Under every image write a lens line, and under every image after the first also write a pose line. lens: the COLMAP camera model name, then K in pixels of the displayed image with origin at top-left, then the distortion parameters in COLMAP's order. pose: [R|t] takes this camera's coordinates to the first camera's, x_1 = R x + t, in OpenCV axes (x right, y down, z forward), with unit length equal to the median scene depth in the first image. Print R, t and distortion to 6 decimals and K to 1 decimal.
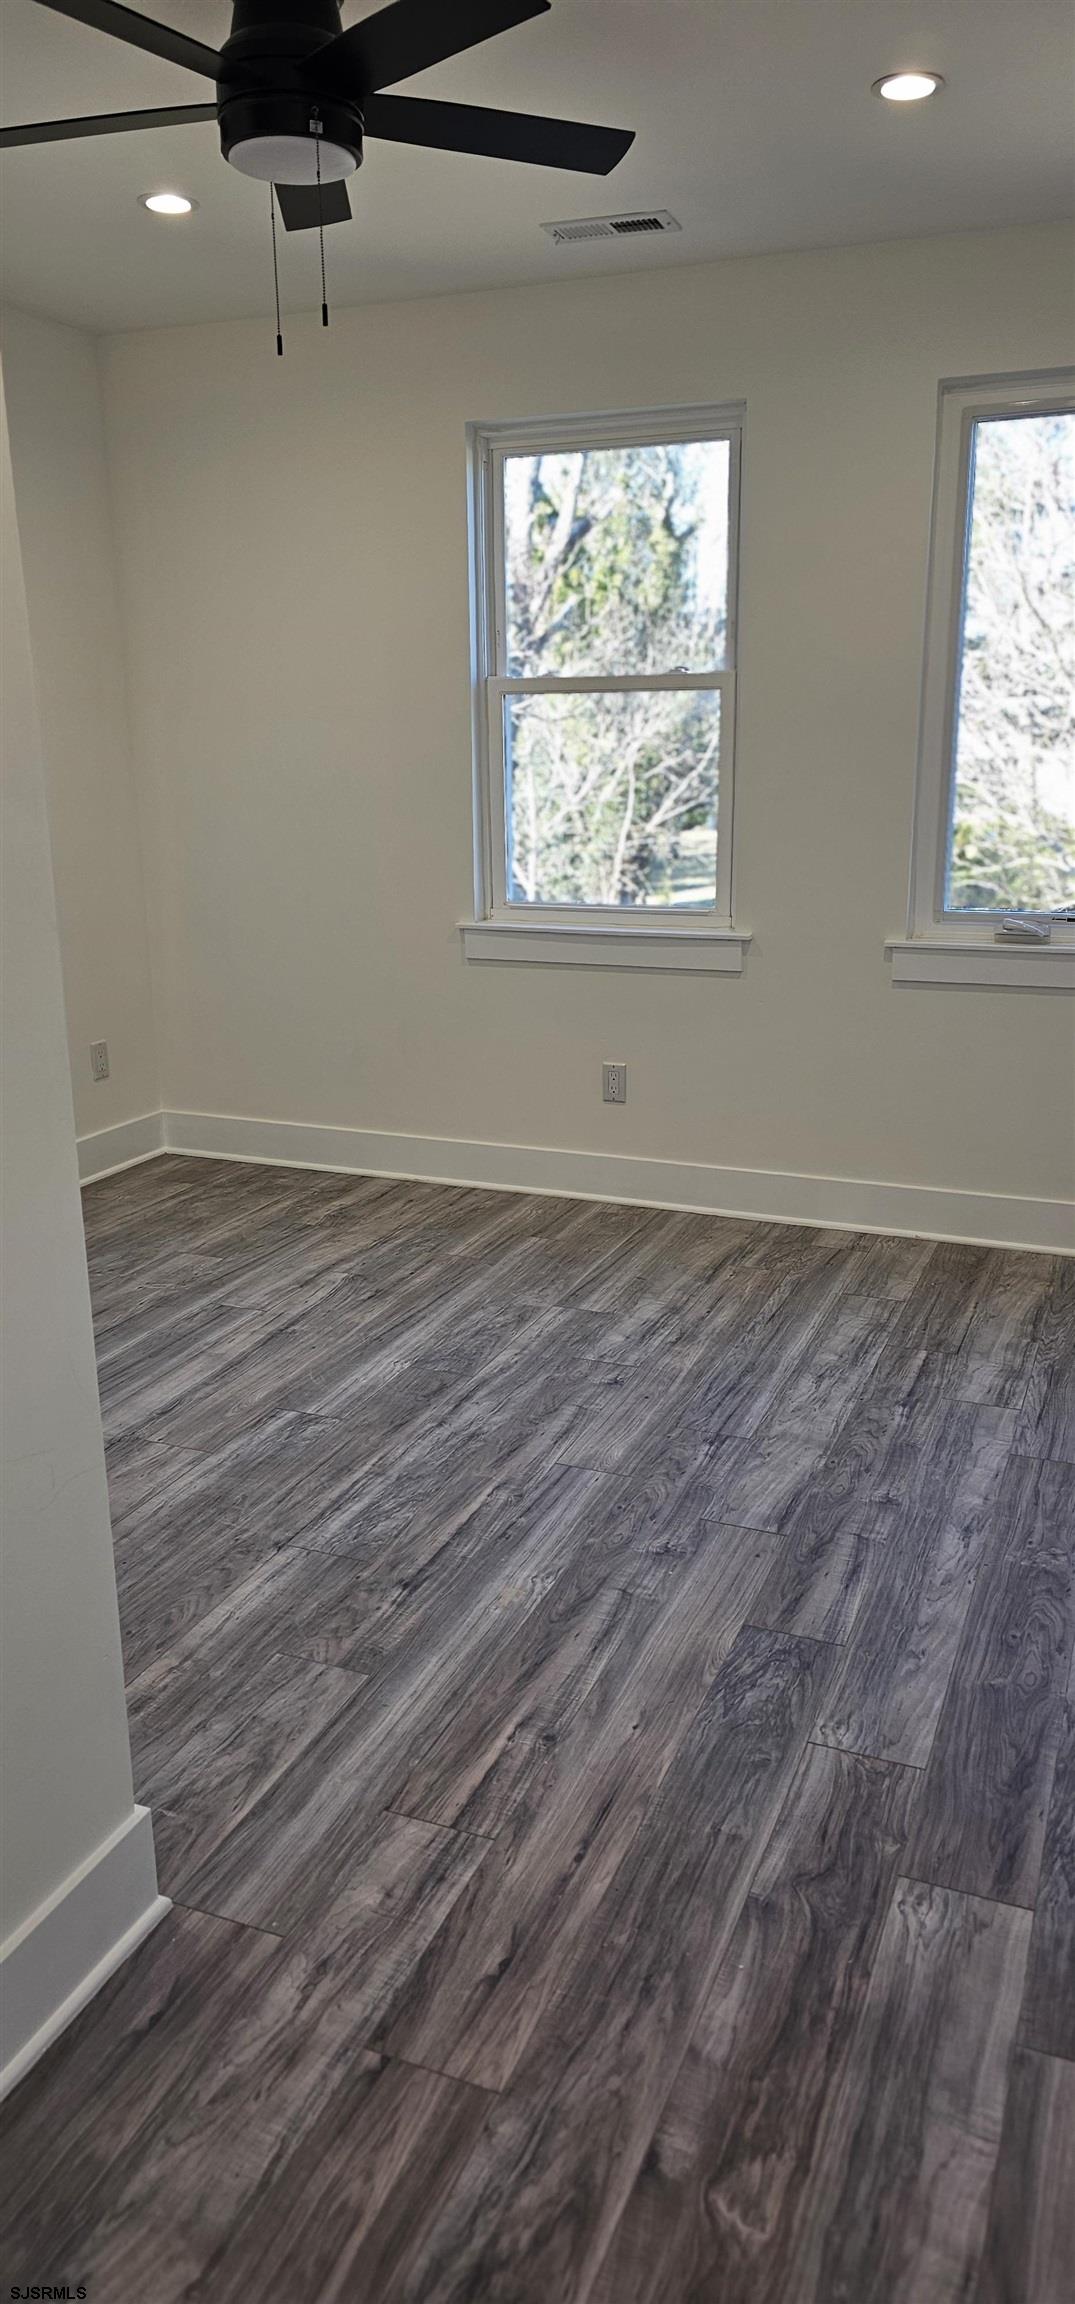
lens RADIAL K [[1527.6, 0, 537.5], [0, 1527.6, 1152.0], [0, 0, 1]] dist [0.059987, -0.055719]
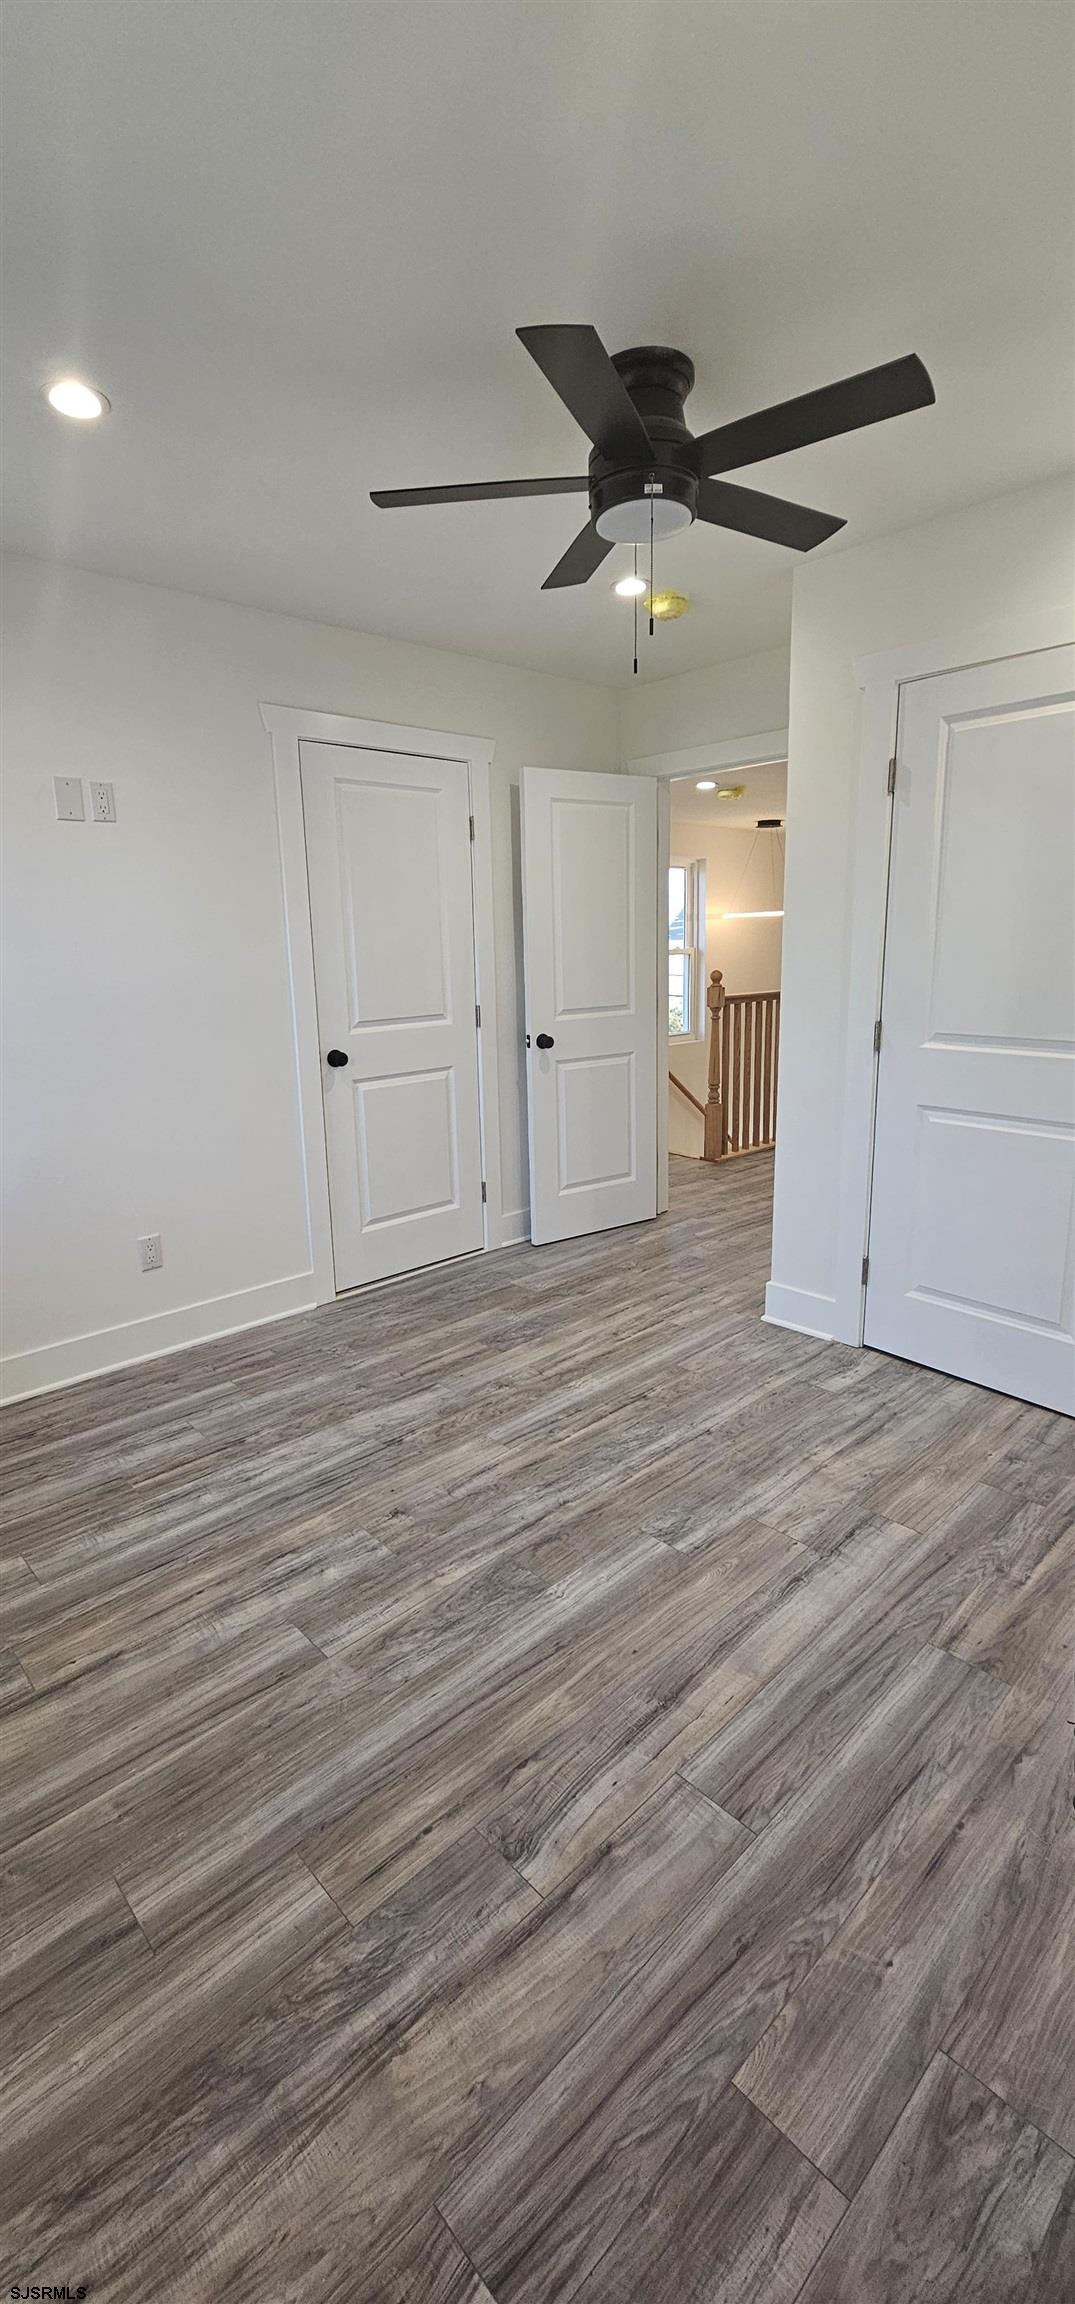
lens RADIAL K [[939.4, 0, 518.8], [0, 939.4, 1136.8], [0, 0, 1]] dist [-0.003385, -0.000083]
pose [[-0.907606, -0.058857, 0.415676, -0.329749], [0.139234, 0.891886, 0.430295, -0.419019], [-0.396062, 0.448415, -0.801286, 1.500480]]
